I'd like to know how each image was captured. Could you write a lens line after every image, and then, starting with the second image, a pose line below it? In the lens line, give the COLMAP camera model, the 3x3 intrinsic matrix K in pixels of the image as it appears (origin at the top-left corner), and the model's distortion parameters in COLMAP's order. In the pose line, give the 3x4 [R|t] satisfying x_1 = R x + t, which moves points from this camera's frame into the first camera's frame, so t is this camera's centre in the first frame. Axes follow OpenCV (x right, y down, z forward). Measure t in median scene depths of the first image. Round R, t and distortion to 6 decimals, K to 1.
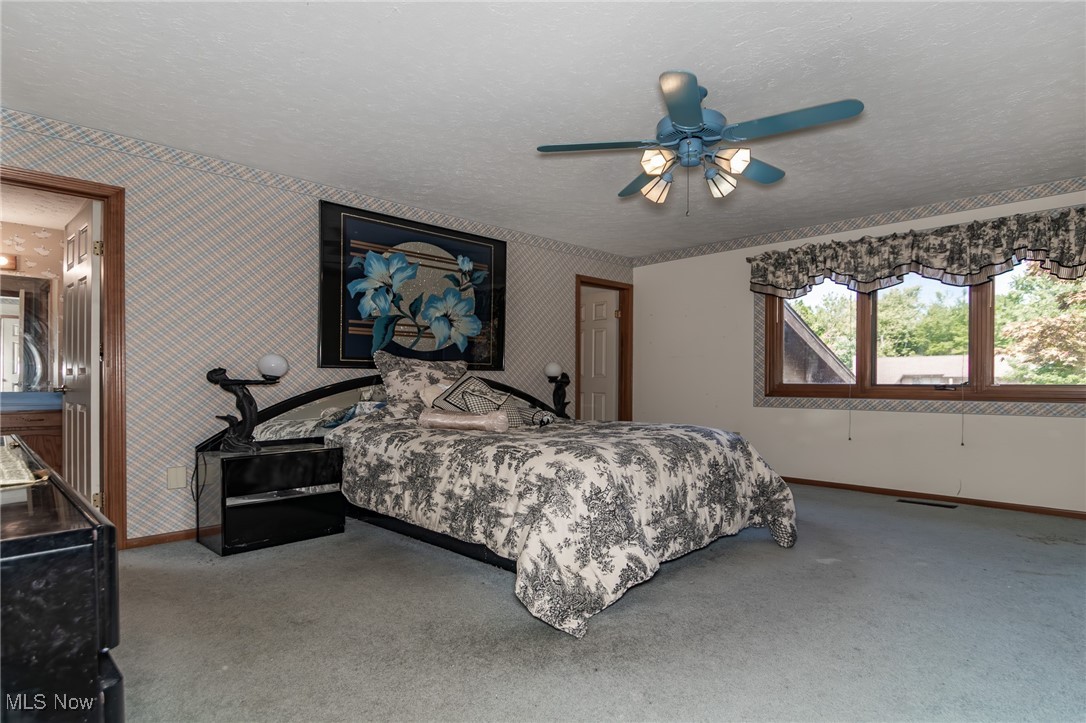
lens RADIAL K [[487.5, 0, 542.1], [0, 487.5, 378.9], [0, 0, 1]] dist [0.000808, -0.000120]
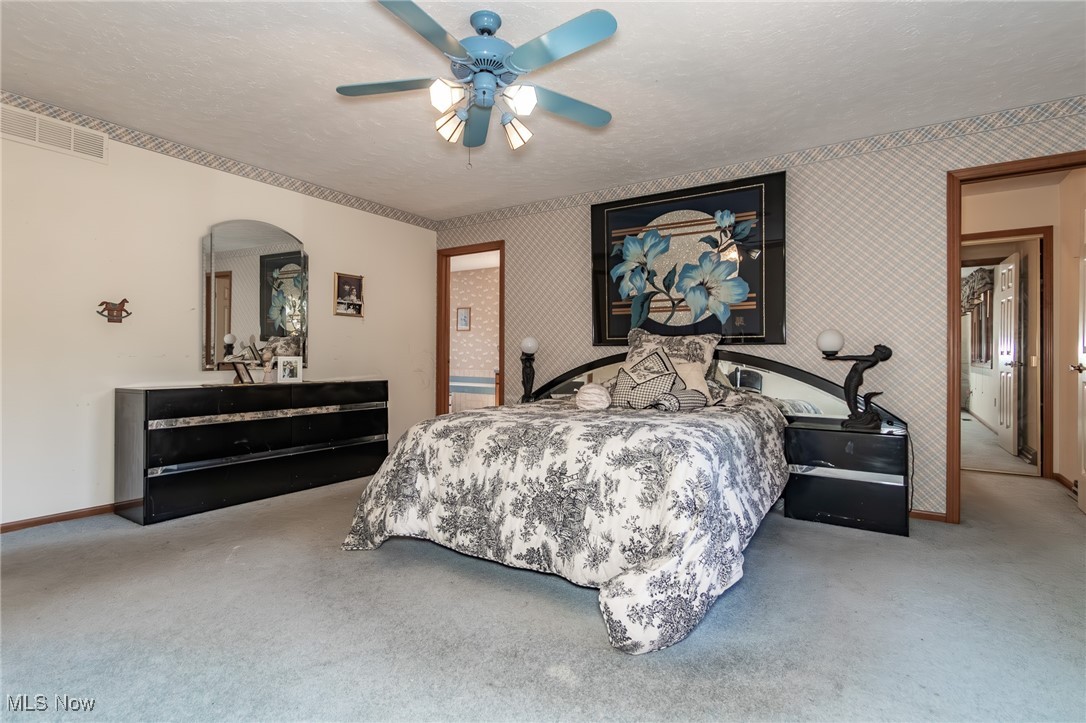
lens RADIAL K [[523.7, 0, 543.0], [0, 523.7, 361.5], [0, 0, 1]] dist [0.005198, 0.000660]
pose [[0.294160, 0.008659, -0.955717, 0.673104], [-0.001914, 0.999962, 0.008471, 0.004544], [0.955754, -0.000662, 0.294166, 0.467828]]
